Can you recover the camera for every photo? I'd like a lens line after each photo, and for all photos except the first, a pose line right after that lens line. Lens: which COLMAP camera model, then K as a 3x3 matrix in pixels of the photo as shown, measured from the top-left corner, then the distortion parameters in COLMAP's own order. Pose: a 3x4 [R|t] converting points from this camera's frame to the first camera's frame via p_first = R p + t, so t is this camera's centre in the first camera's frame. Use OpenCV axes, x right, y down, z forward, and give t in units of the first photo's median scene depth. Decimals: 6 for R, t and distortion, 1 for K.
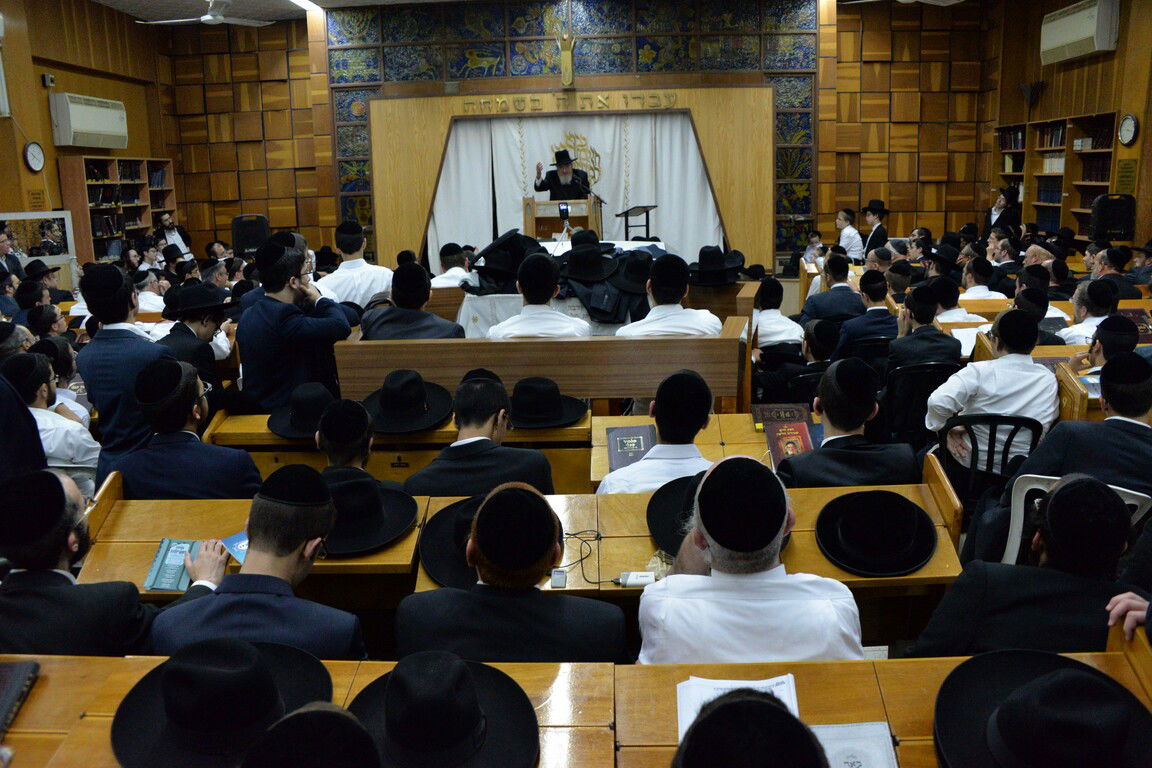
lens RADIAL K [[918.8, 0, 564.1], [0, 918.8, 388.4], [0, 0, 1]] dist [-0.161026, 0.086910]
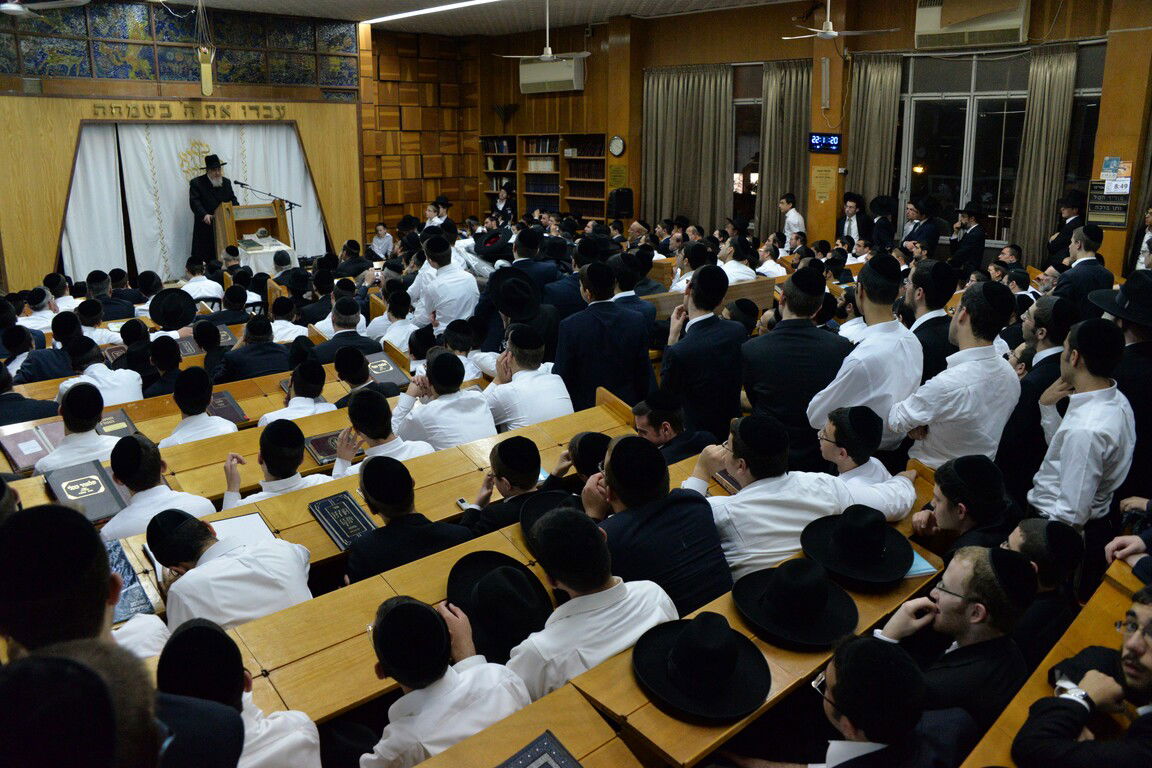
lens RADIAL K [[942.3, 0, 577.4], [0, 942.3, 373.7], [0, 0, 1]] dist [-0.112395, 0.069415]
pose [[0.656294, -0.151304, 0.739178, -0.499783], [0.153292, 0.985993, 0.065721, -0.014940], [-0.738769, 0.070178, 0.670296, -0.024084]]
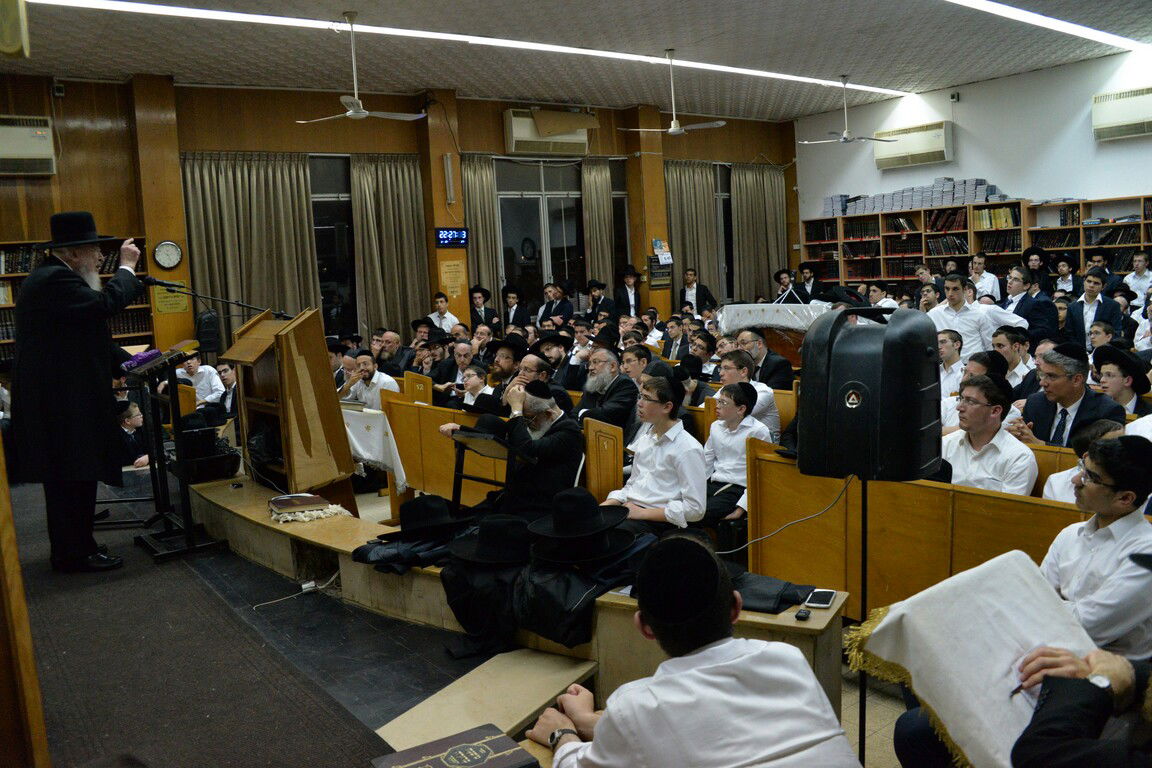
lens RADIAL K [[942.3, 0, 563.4], [0, 942.3, 331.5], [0, 0, 1]] dist [-0.112395, 0.069415]
pose [[-0.611391, 0.003440, 0.791321, -0.412963], [0.247993, 0.950449, 0.187473, -0.219618], [-0.751465, 0.310861, -0.581950, 0.971394]]
